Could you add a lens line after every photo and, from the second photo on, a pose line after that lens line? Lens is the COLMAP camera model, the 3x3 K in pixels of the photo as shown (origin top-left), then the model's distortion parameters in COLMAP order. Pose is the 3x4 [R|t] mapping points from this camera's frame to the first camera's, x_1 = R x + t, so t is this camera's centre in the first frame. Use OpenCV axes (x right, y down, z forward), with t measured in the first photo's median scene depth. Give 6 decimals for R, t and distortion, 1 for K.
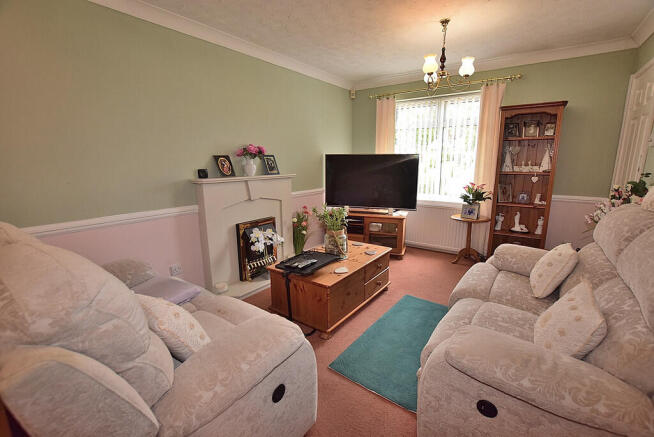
lens RADIAL K [[291.4, 0, 327.6], [0, 291.4, 218.5], [0, 0, 1]] dist [-0.023489, -0.001152]
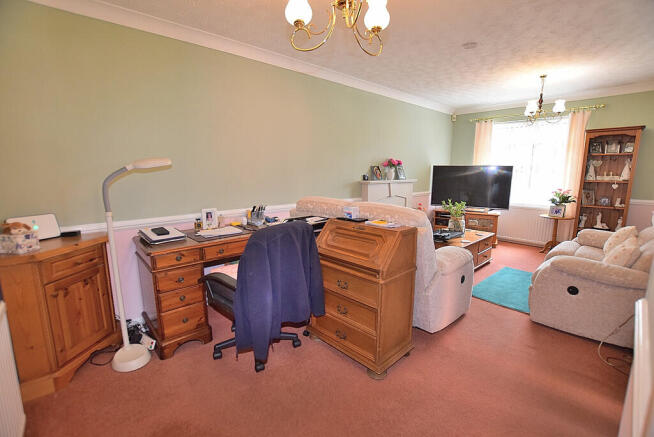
lens RADIAL K [[291.4, 0, 325.5], [0, 291.4, 219.5], [0, 0, 1]] dist [-0.023489, -0.001152]
pose [[0.978962, 0.040728, -0.199939, -0.260508], [-0.046240, 0.998666, -0.022974, 0.092339], [0.198736, 0.031736, 0.979539, -0.453252]]
